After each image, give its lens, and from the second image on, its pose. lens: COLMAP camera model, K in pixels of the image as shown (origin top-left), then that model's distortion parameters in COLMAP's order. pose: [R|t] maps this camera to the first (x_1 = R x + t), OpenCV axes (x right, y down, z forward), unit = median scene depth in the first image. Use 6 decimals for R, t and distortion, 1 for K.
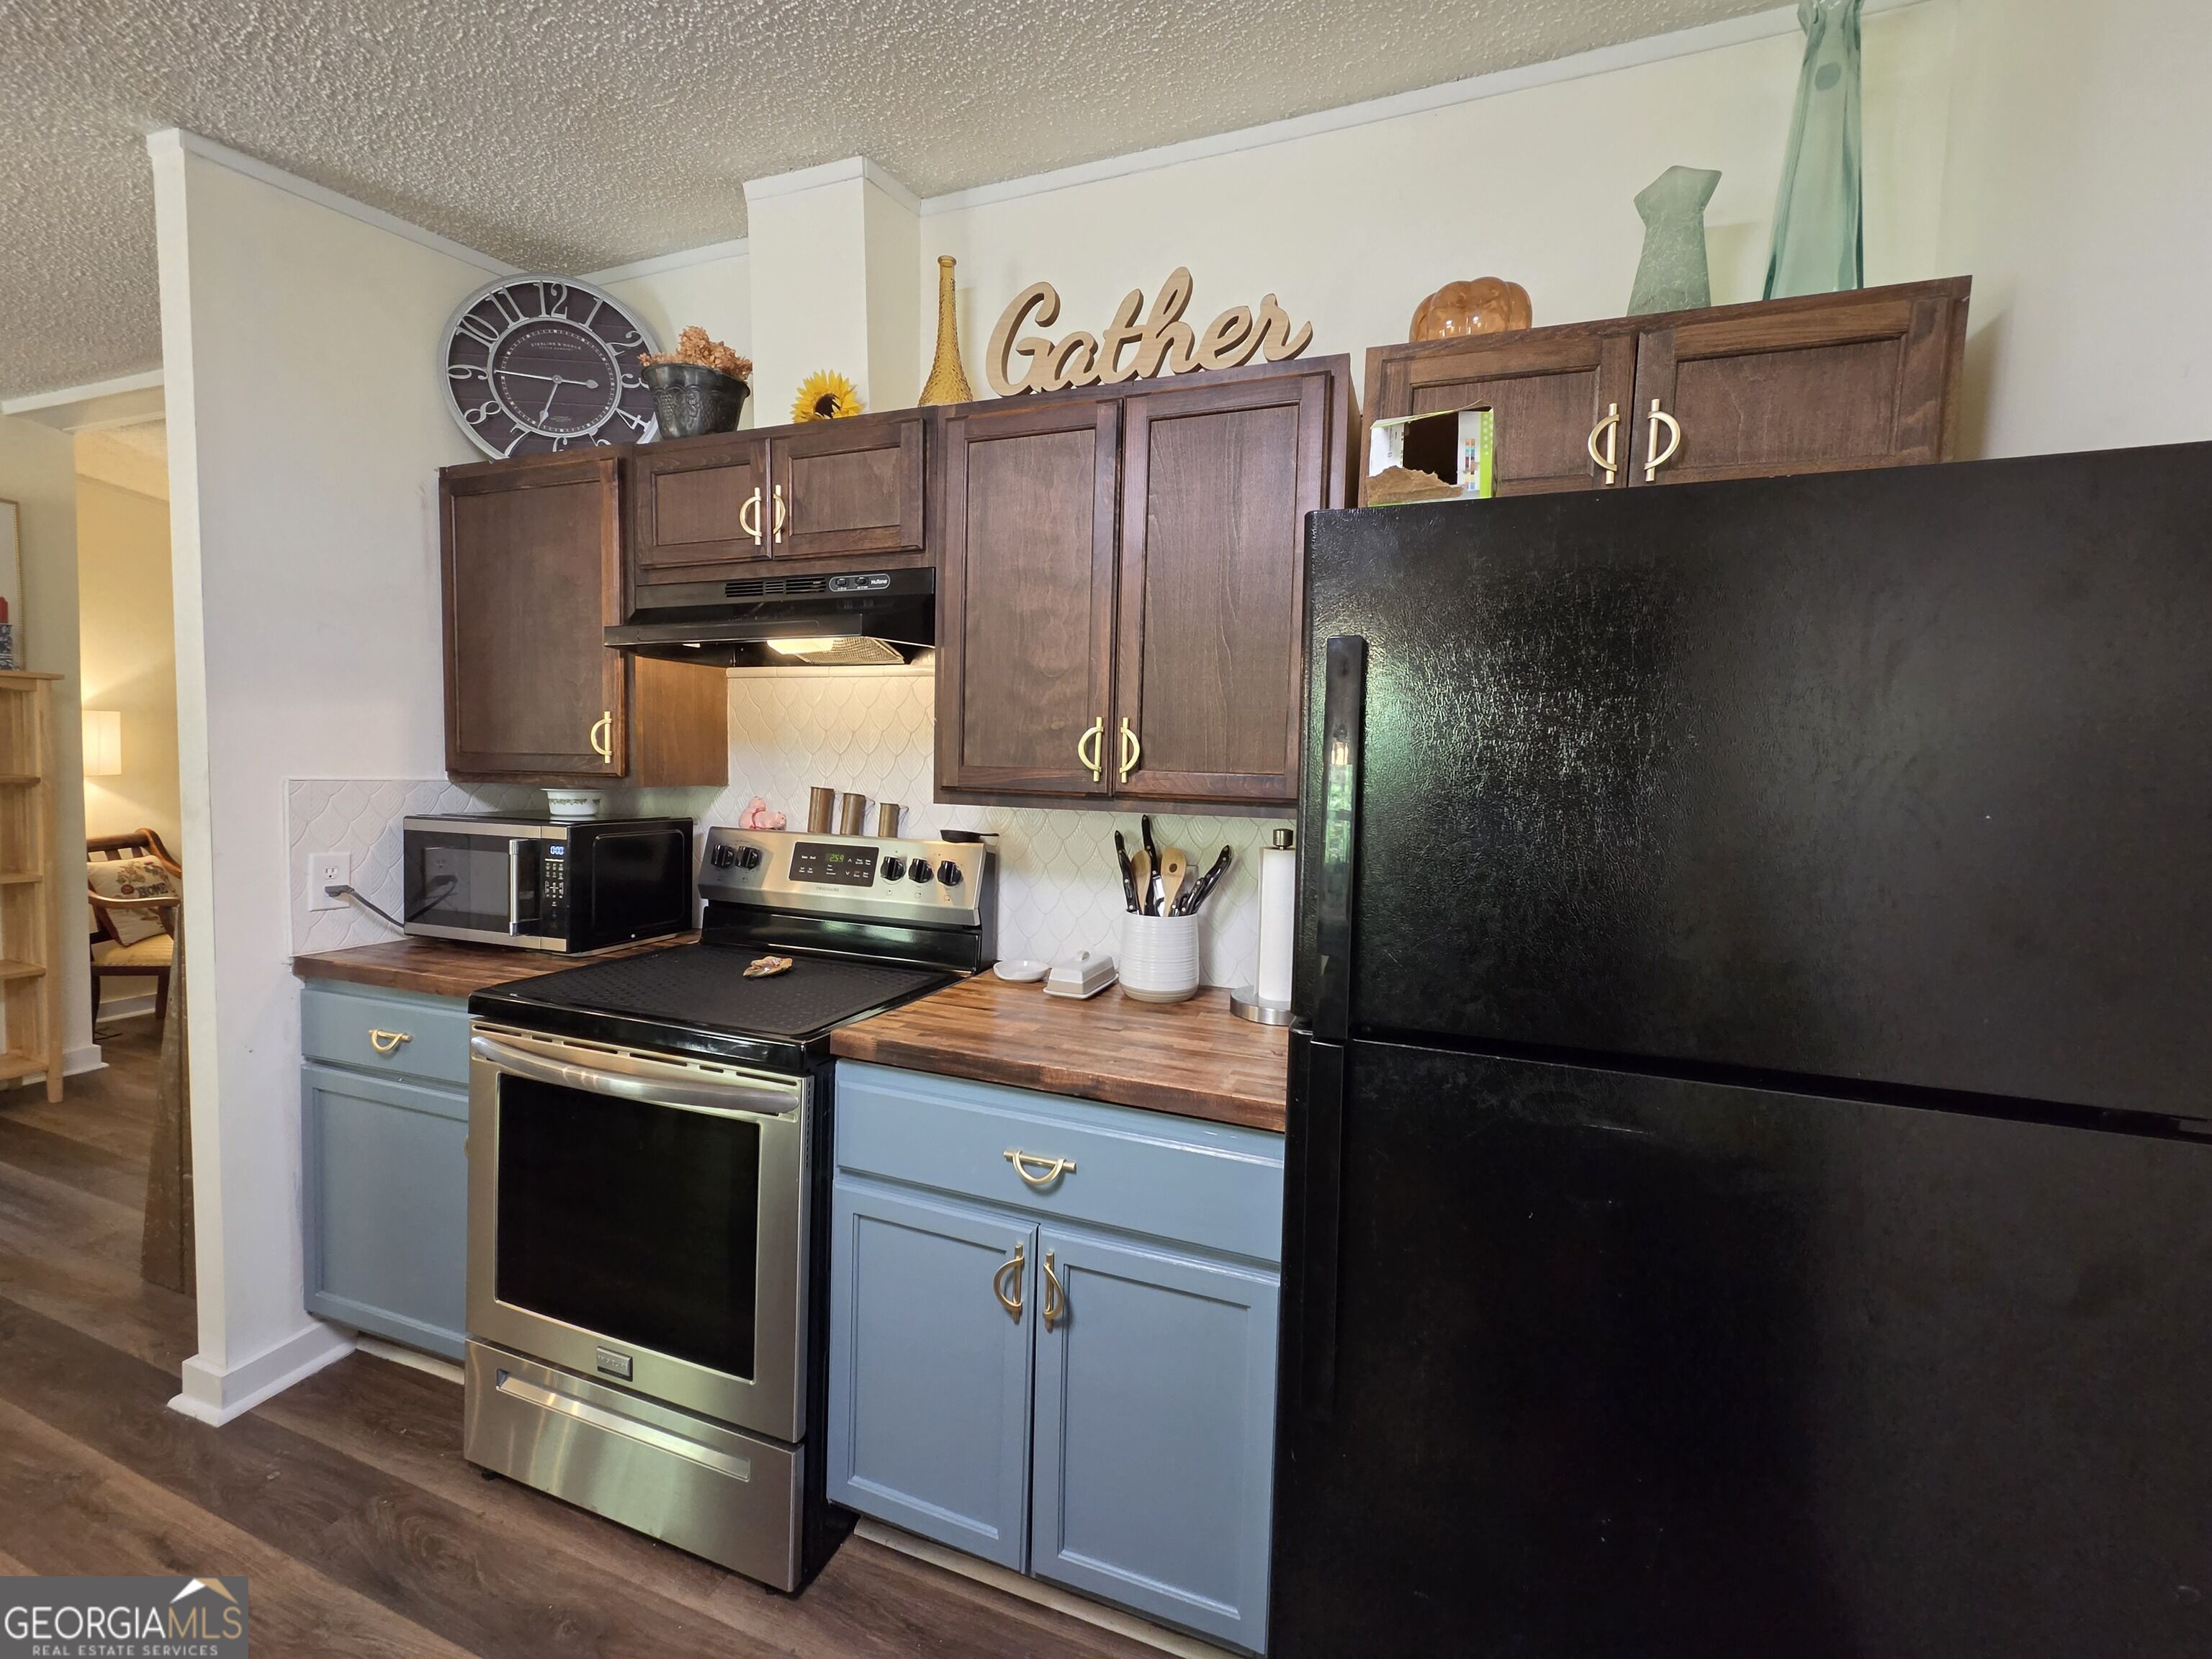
lens RADIAL K [[906.0, 0, 1109.9], [0, 906.0, 811.2], [0, 0, 1]] dist [-0.000260, -0.000017]
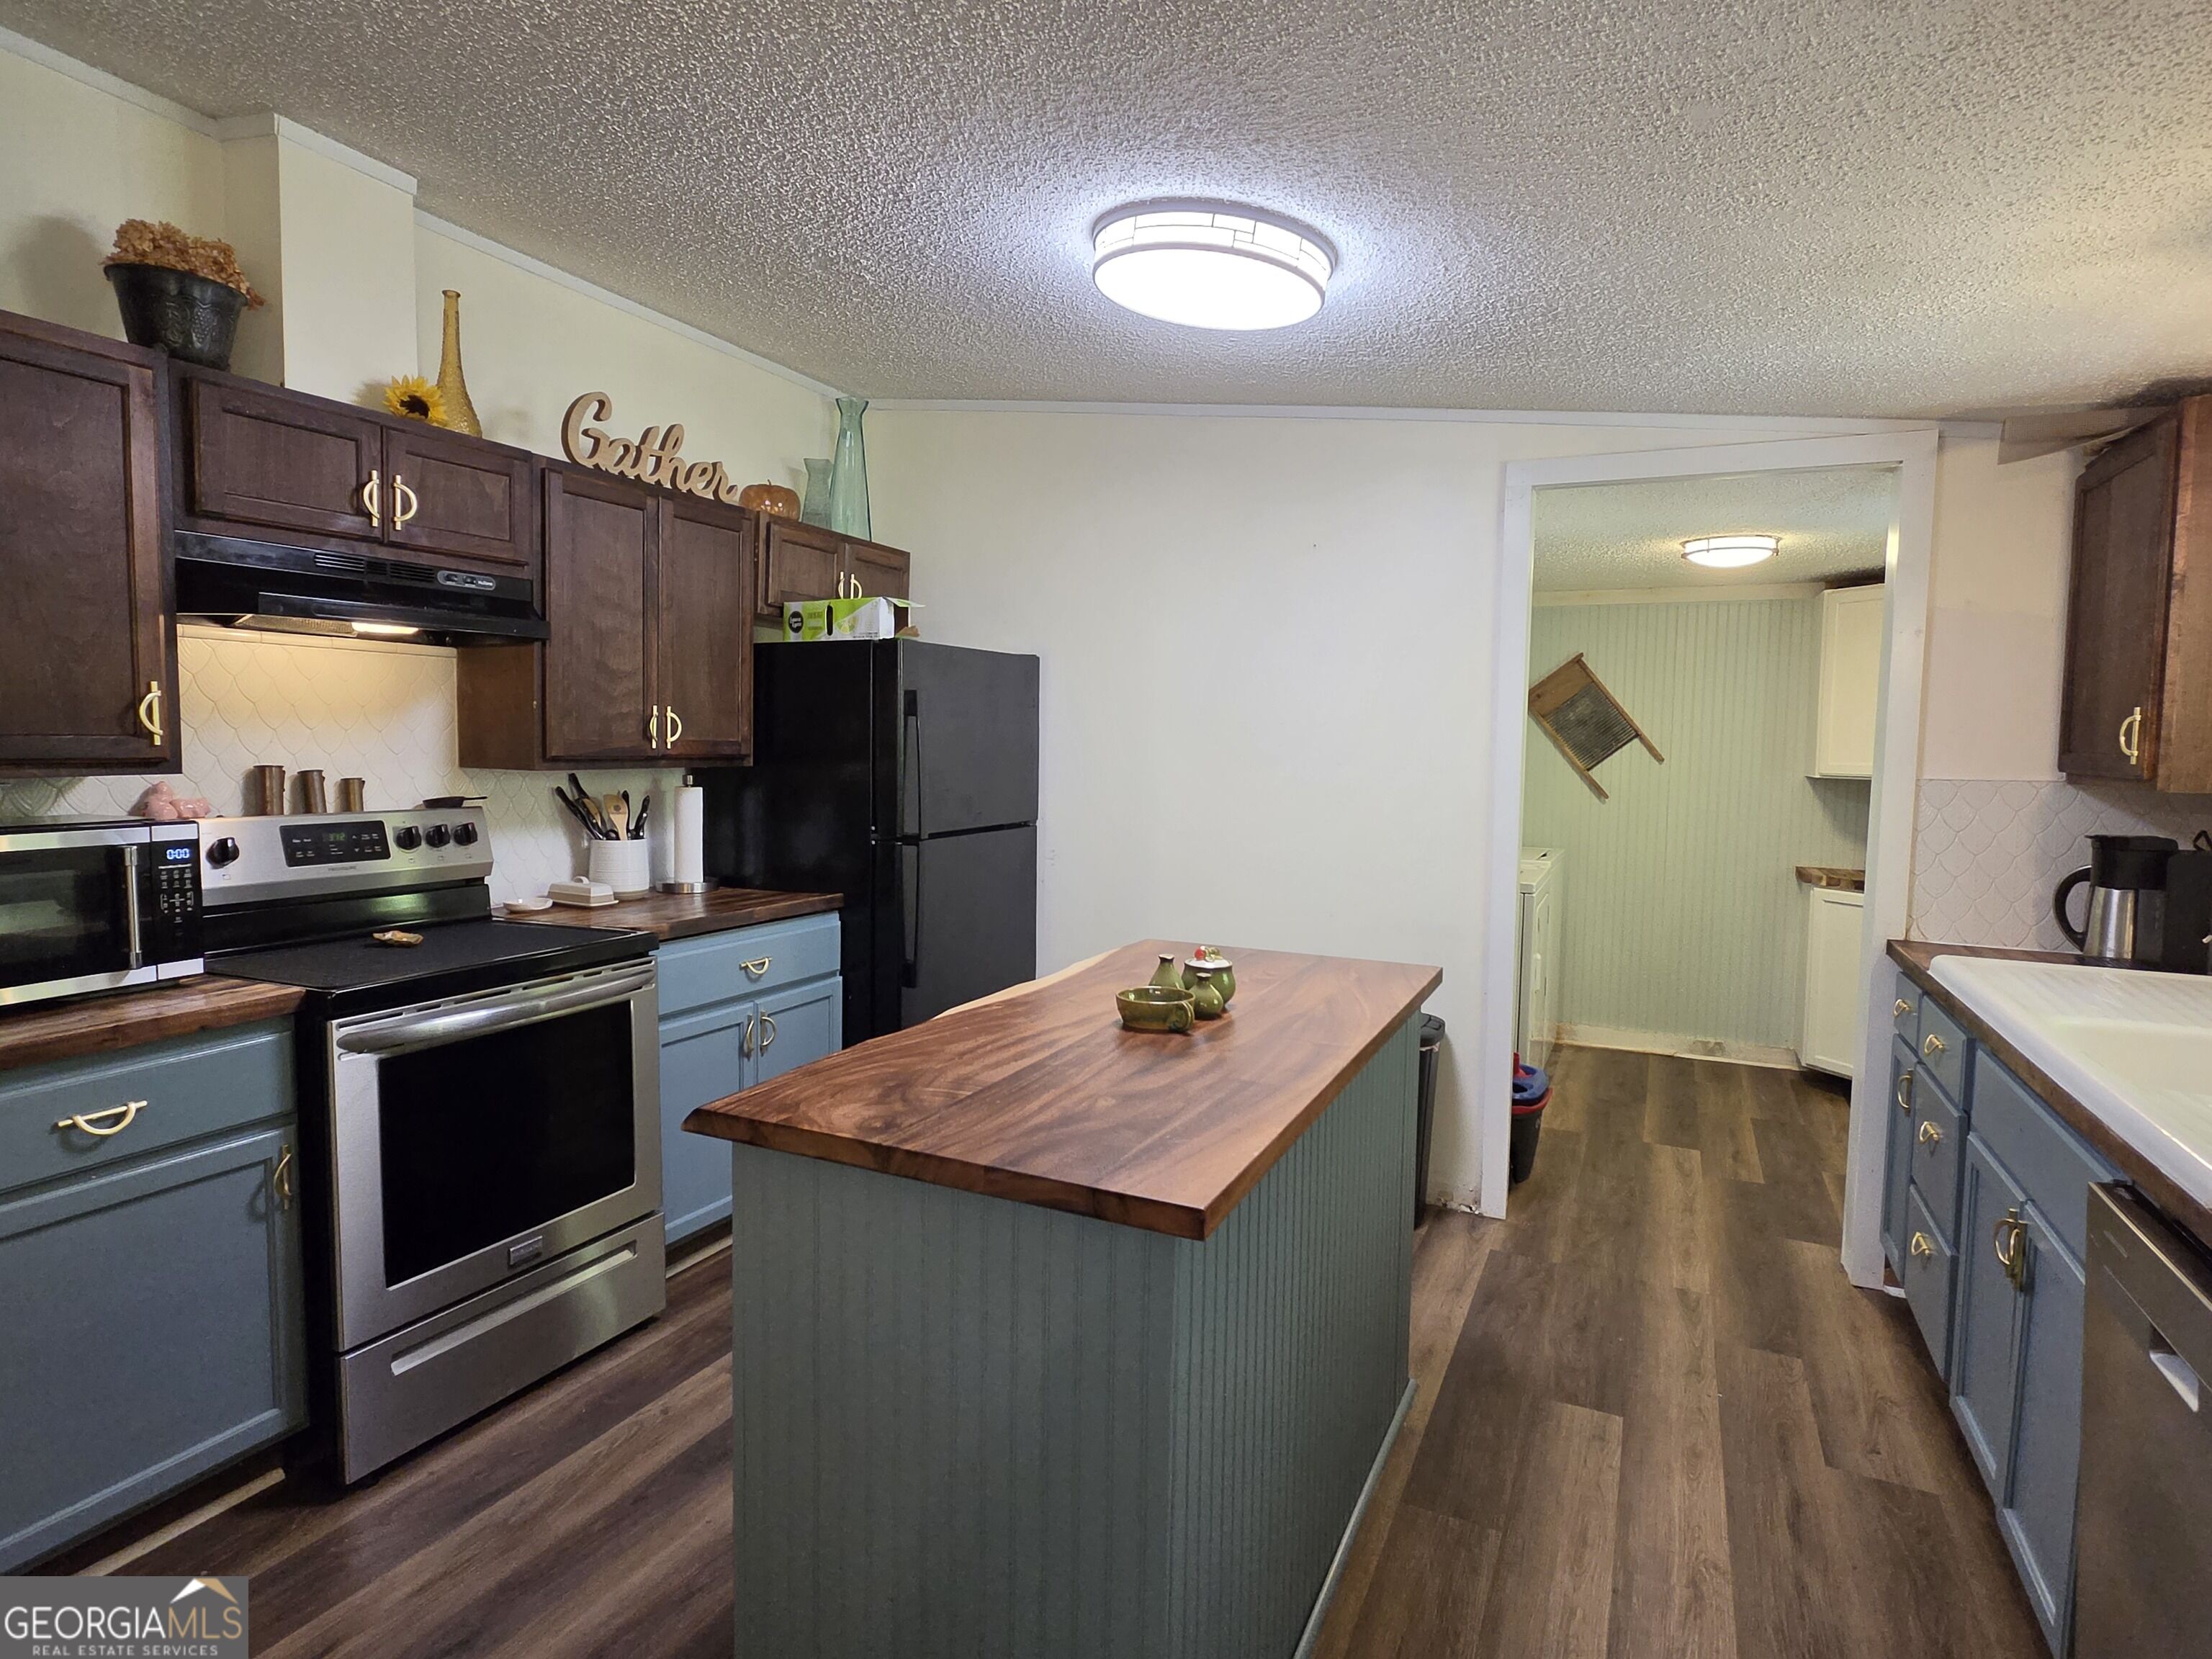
lens RADIAL K [[1262.0, 0, 1106.0], [0, 1262.0, 829.5], [0, 0, 1]] dist [-0.000265, -0.000020]
pose [[0.079827, -0.094576, 0.992312, -1.738335], [0.040610, 0.994971, 0.091563, -0.051044], [-0.995981, 0.032988, 0.083266, 0.074405]]
